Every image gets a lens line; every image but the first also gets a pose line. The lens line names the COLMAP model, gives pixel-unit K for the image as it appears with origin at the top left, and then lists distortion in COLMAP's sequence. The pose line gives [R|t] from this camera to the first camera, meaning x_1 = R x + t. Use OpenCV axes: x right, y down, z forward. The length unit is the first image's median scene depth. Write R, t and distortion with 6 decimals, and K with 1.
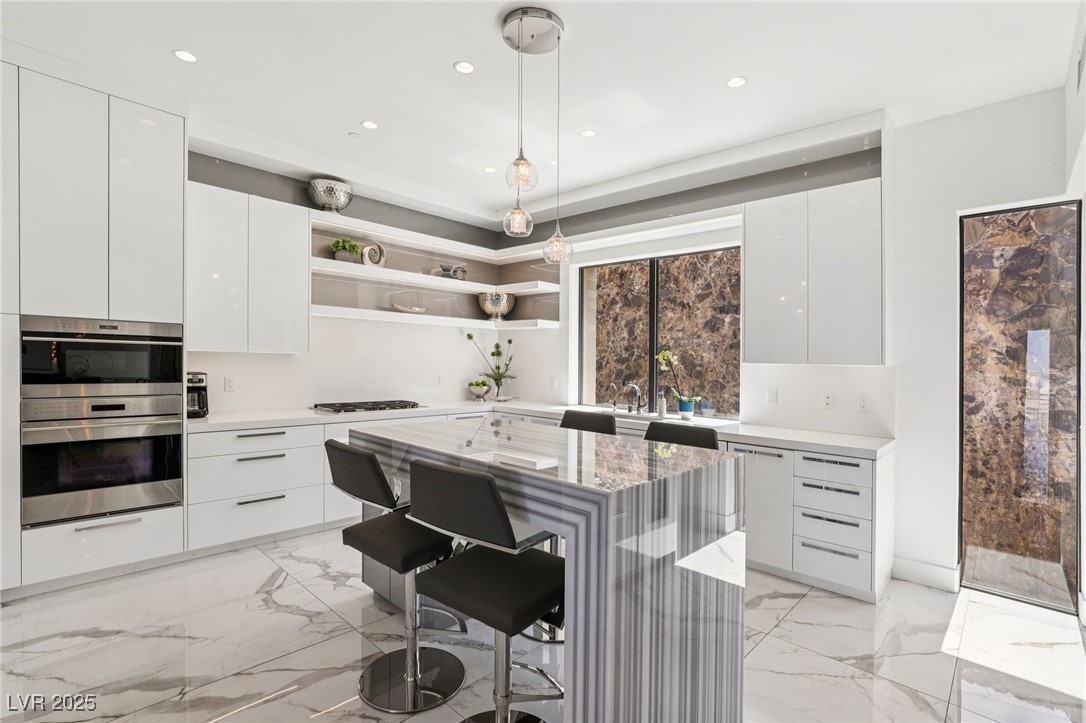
lens RADIAL K [[501.2, 0, 539.1], [0, 501.2, 353.6], [0, 0, 1]] dist [-0.034849, 0.004491]
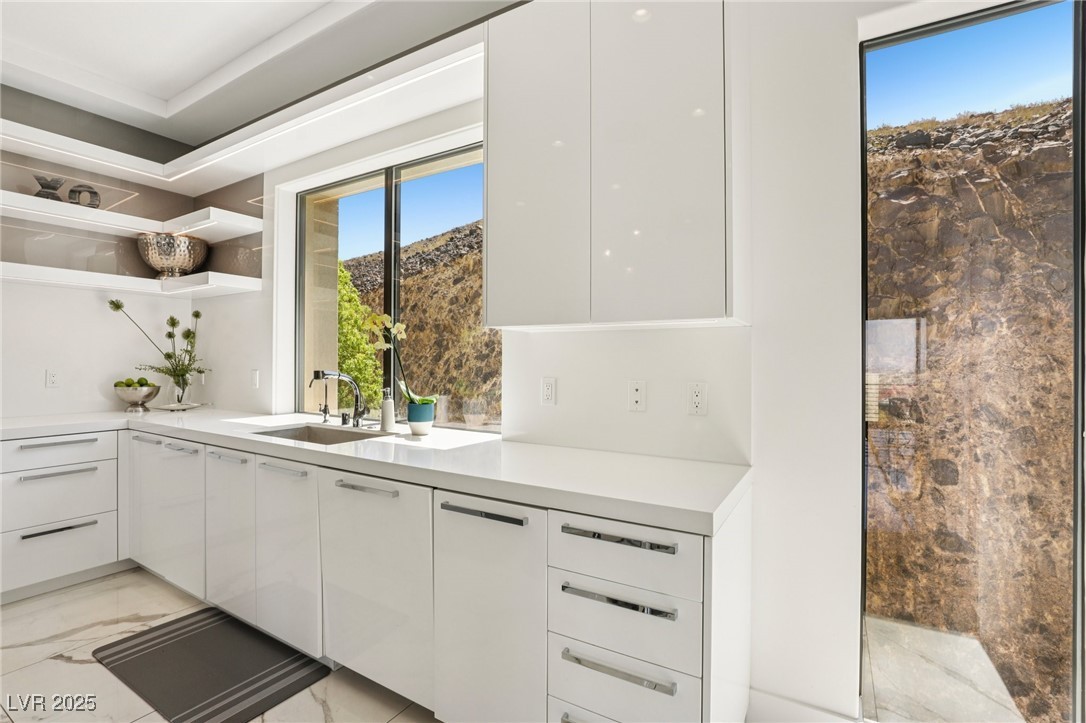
lens RADIAL K [[501.2, 0, 540.4], [0, 501.2, 360.5], [0, 0, 1]] dist [-0.034849, 0.004491]
pose [[0.973653, -0.013736, 0.227622, 0.221544], [0.010927, 0.999848, 0.013596, 0.030223], [-0.227774, -0.010751, 0.973655, 0.308392]]
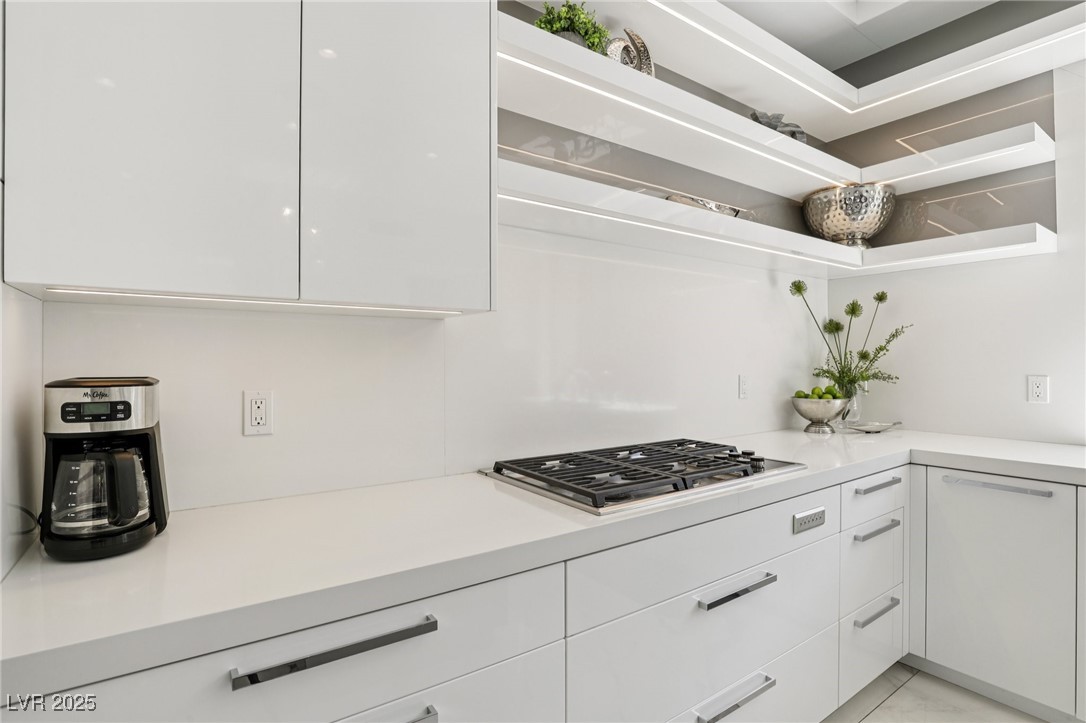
lens RADIAL K [[515.4, 0, 561.3], [0, 515.4, 360.0], [0, 0, 1]] dist [-0.012654, 0.000479]
pose [[0.992267, -0.024855, -0.121607, -0.290175], [0.025672, 0.999657, 0.005155, 0.022639], [0.121437, -0.008237, 0.992565, 0.519904]]
